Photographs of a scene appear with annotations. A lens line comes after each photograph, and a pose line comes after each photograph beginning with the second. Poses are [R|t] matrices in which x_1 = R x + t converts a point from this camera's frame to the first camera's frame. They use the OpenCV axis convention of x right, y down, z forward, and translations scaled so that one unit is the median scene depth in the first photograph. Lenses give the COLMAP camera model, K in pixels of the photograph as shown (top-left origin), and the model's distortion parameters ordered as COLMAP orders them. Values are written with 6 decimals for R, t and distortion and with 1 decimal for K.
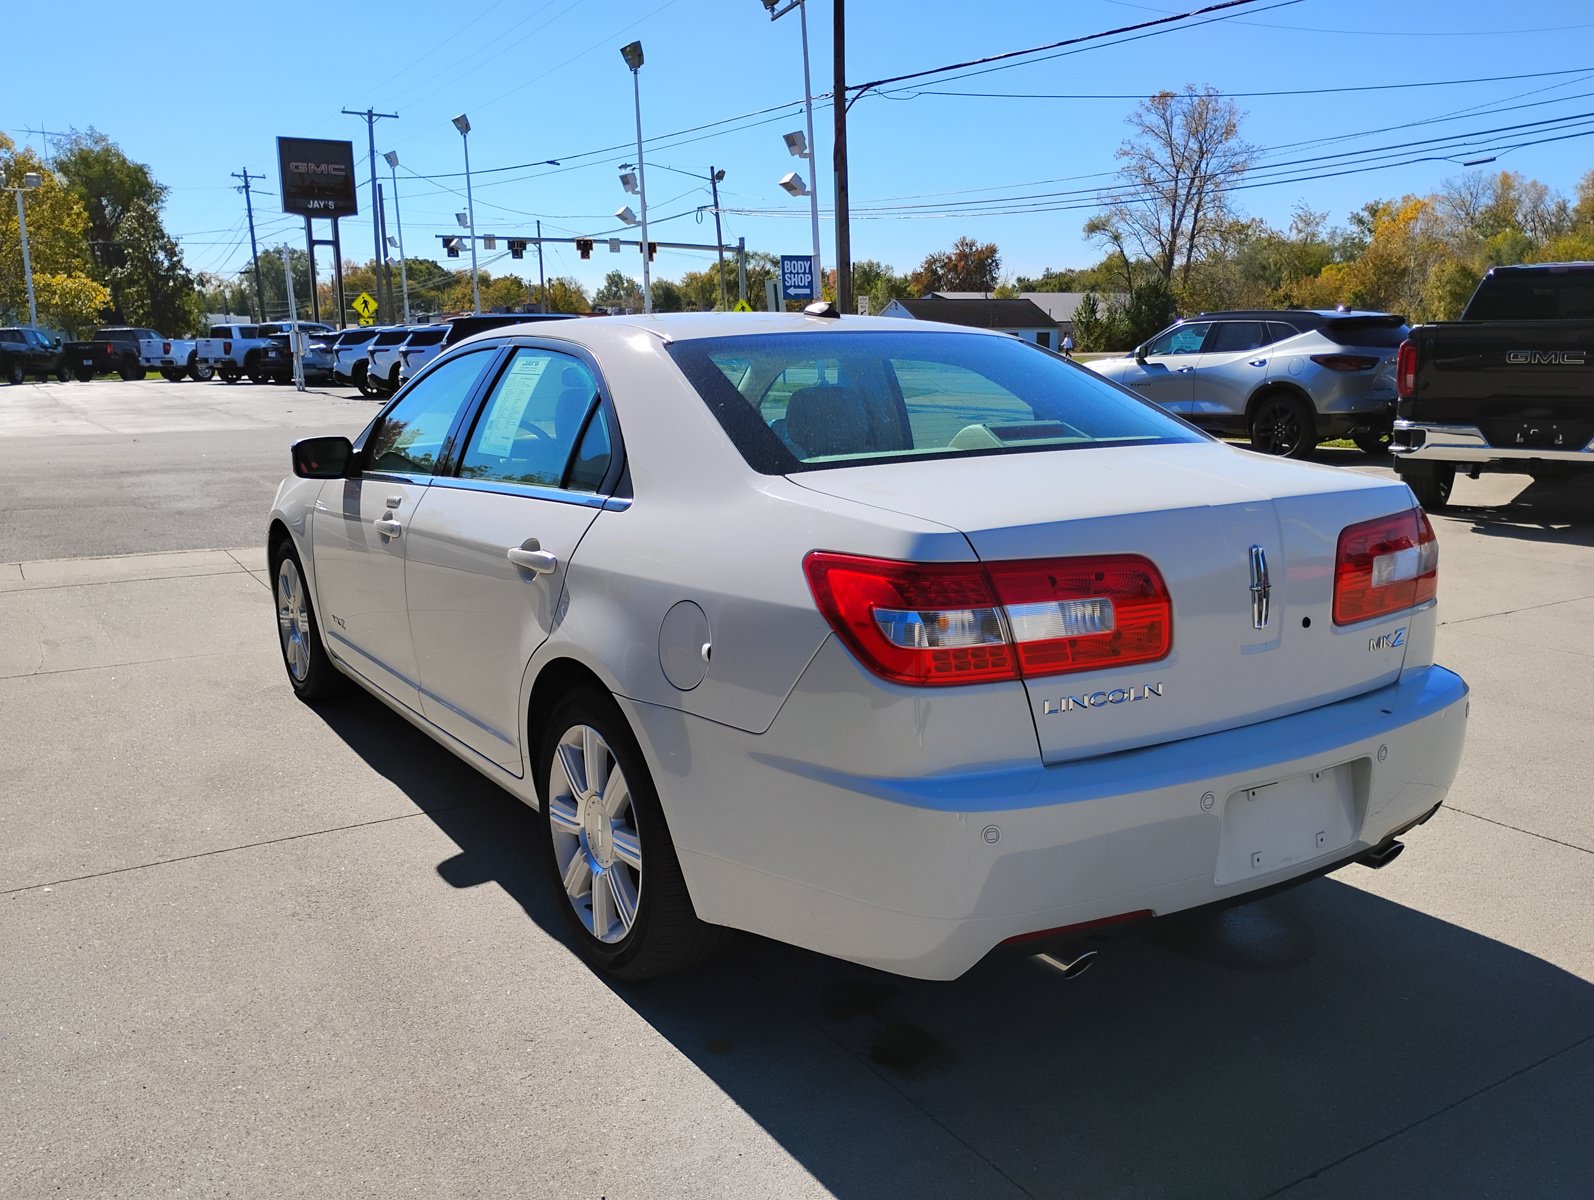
lens RADIAL K [[1319.2, 0, 792.2], [0, 1319.2, 591.1], [0, 0, 1]] dist [0.062060, -0.075653]
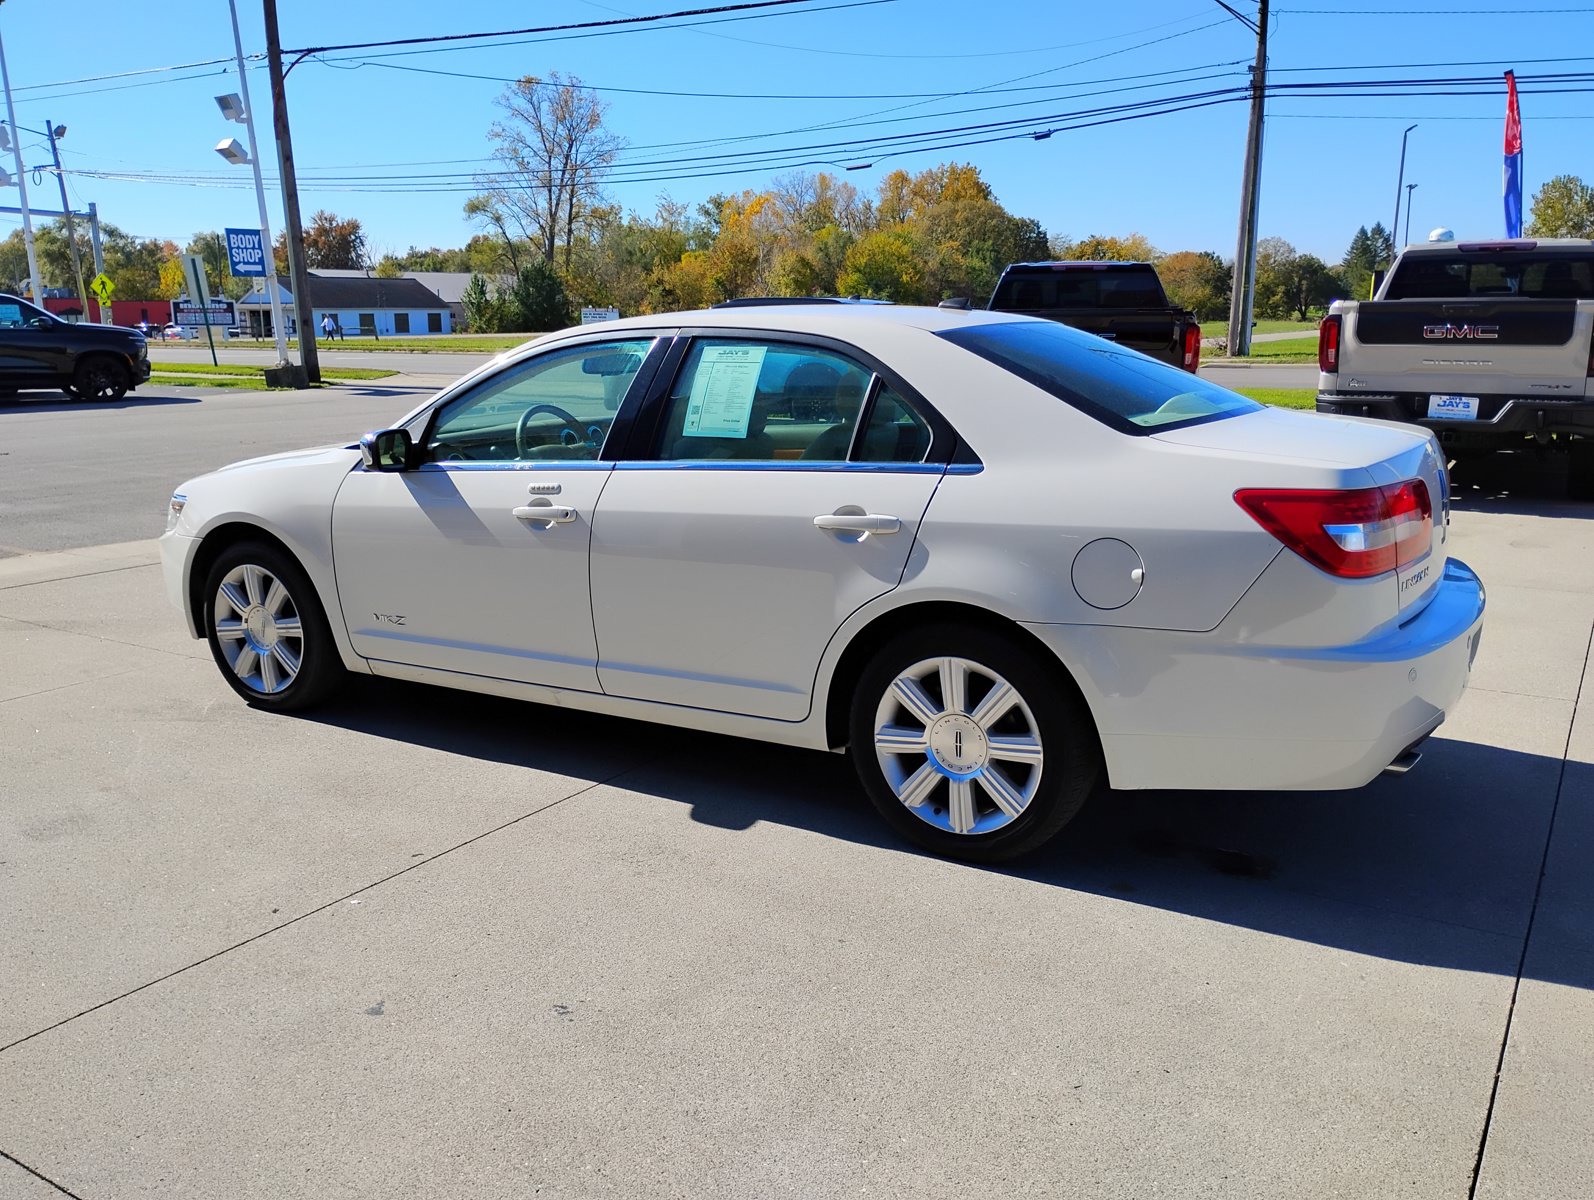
lens RADIAL K [[1319.2, 0, 794.9], [0, 1319.2, 592.5], [0, 0, 1]] dist [0.062060, -0.075653]
pose [[0.896128, -0.090051, 0.434565, -0.069583], [0.083635, 0.995919, 0.033910, -0.000701], [-0.435845, 0.005957, 0.900002, -0.001103]]
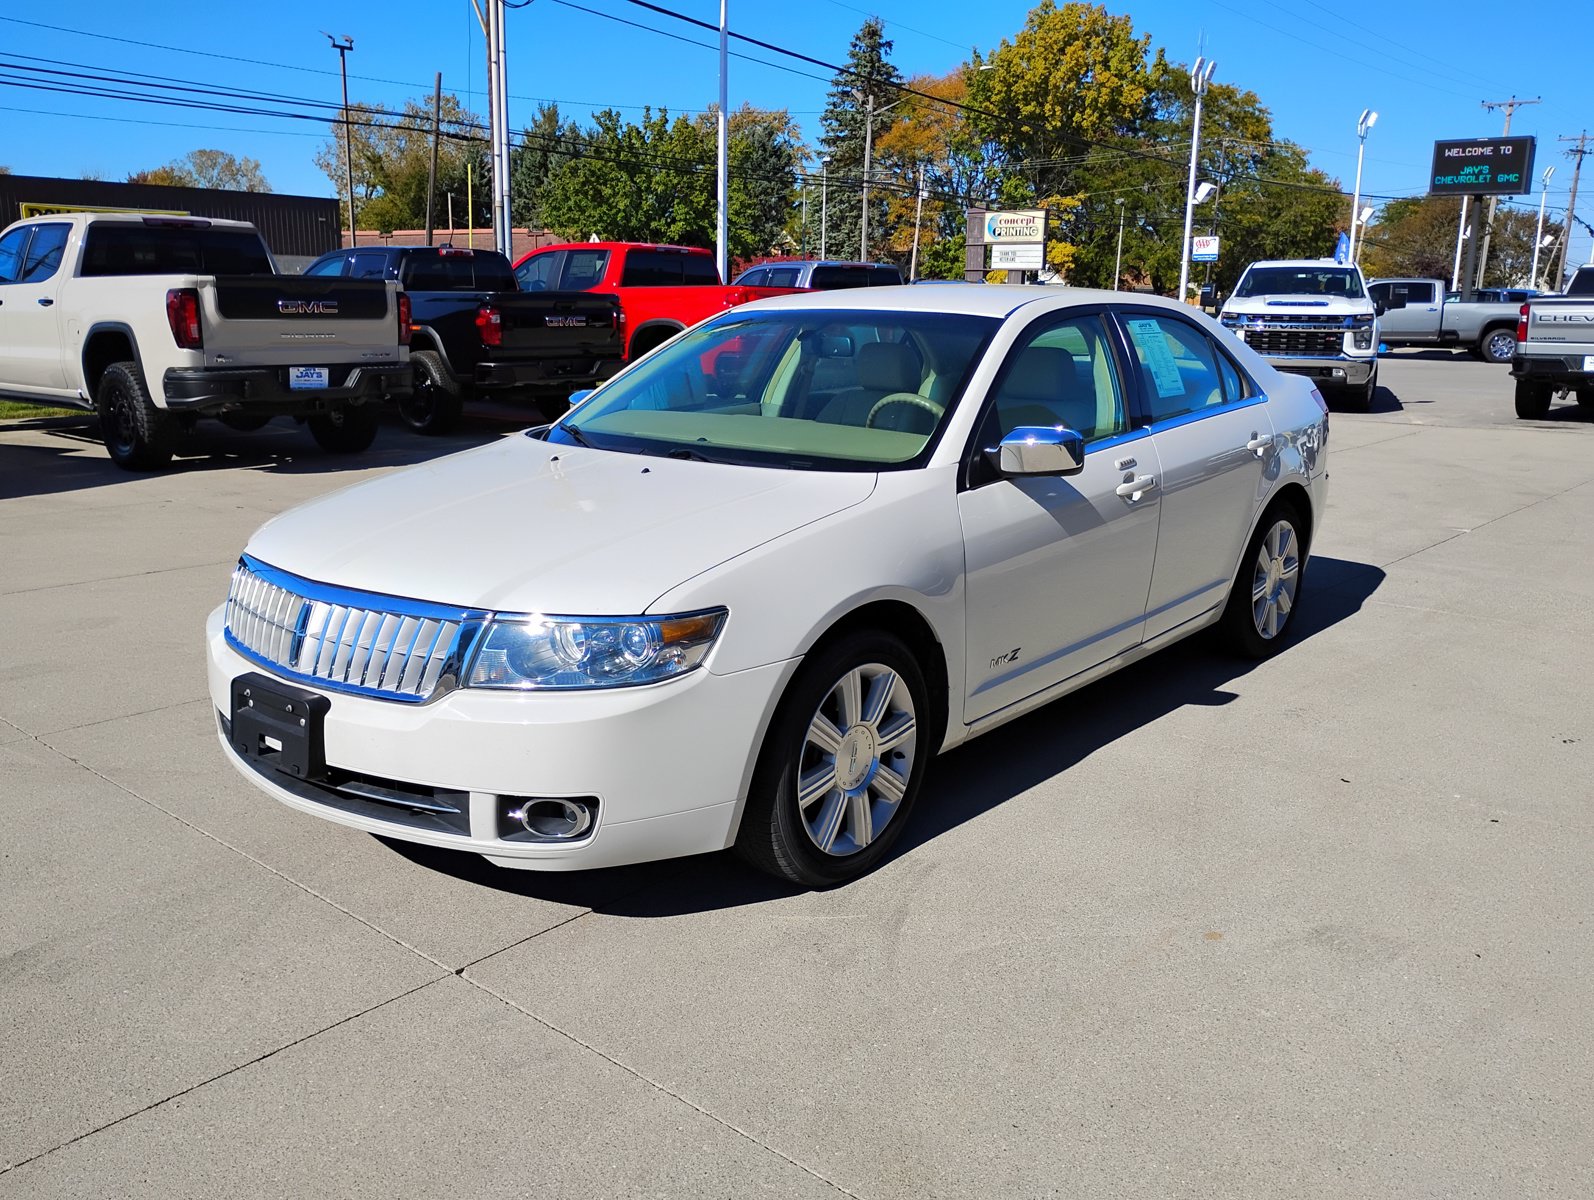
lens RADIAL K [[1319.2, 0, 796.7], [0, 1319.2, 592.8], [0, 0, 1]] dist [0.062060, -0.075653]
pose [[-0.298163, -0.207750, 0.931633, -0.146668], [0.170990, 0.948613, 0.266261, -0.035324], [-0.939075, 0.238689, -0.247318, 0.183426]]
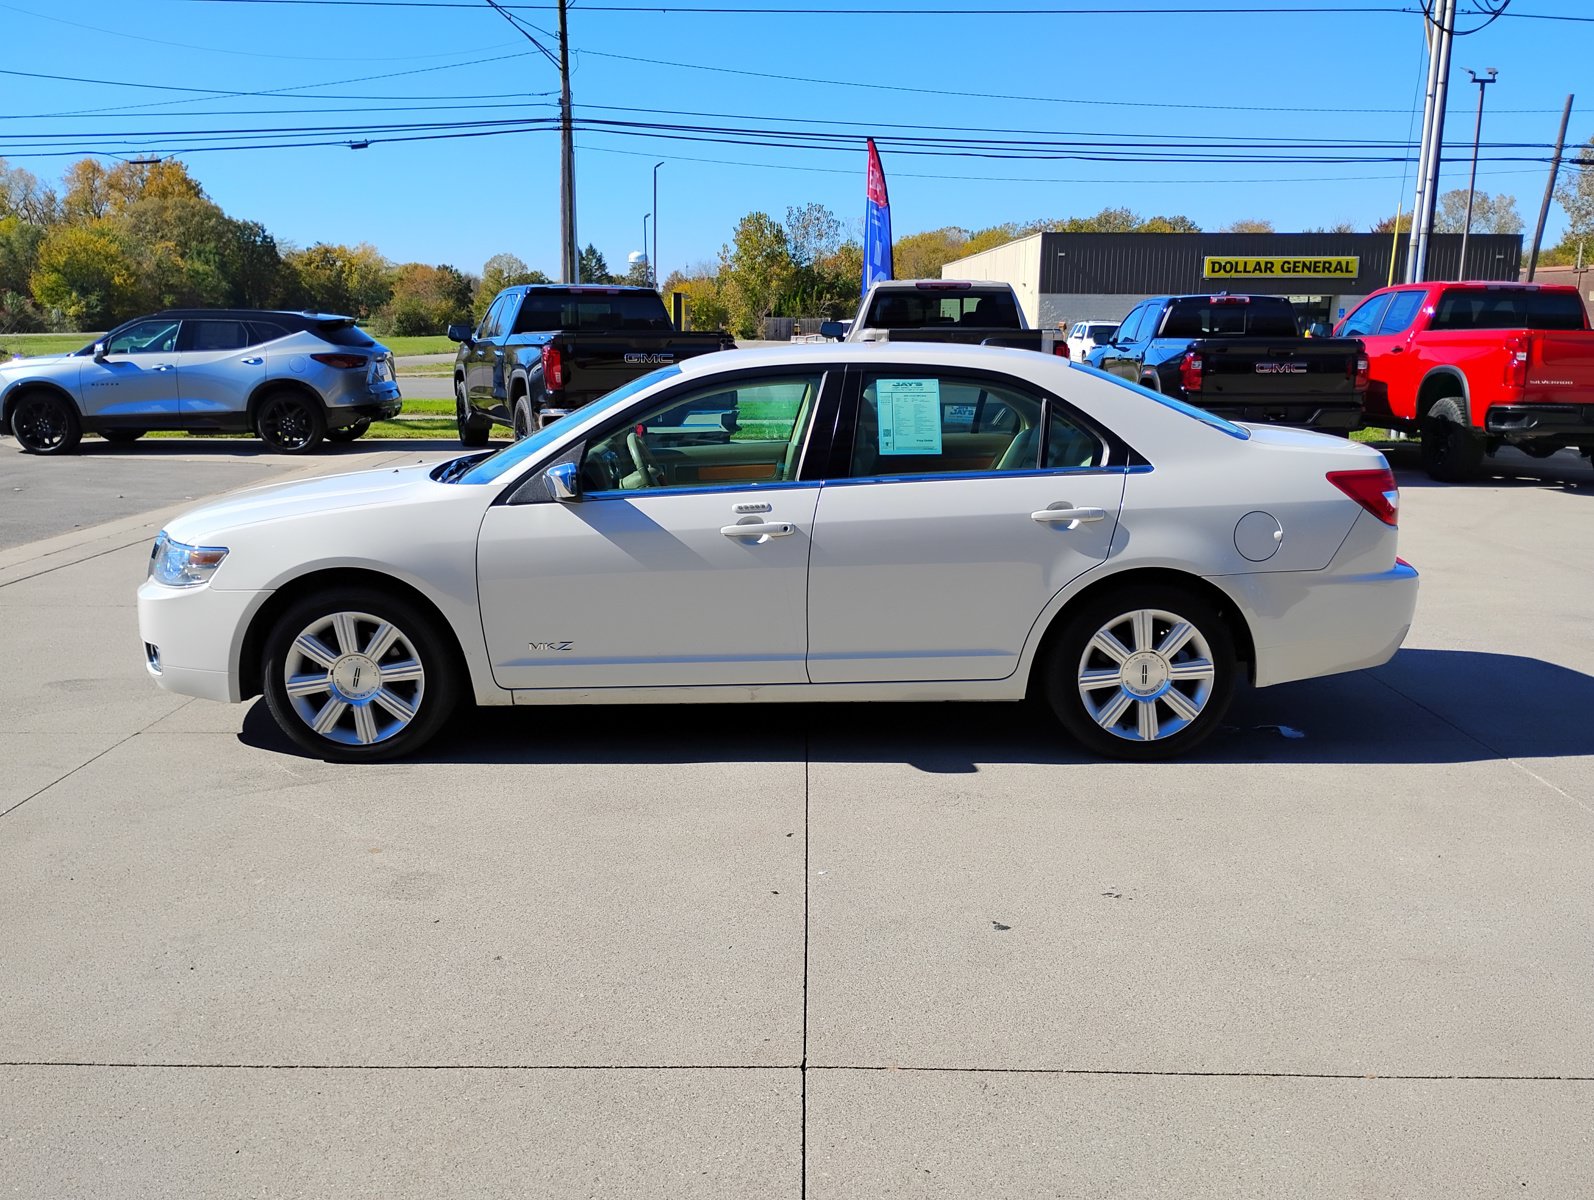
lens RADIAL K [[1319.2, 0, 794.0], [0, 1319.2, 589.6], [0, 0, 1]] dist [0.062060, -0.075653]
pose [[0.529231, -0.158481, 0.833546, -0.149988], [0.152705, 0.984151, 0.090161, -0.011431], [-0.834623, 0.079571, 0.545043, 0.041808]]
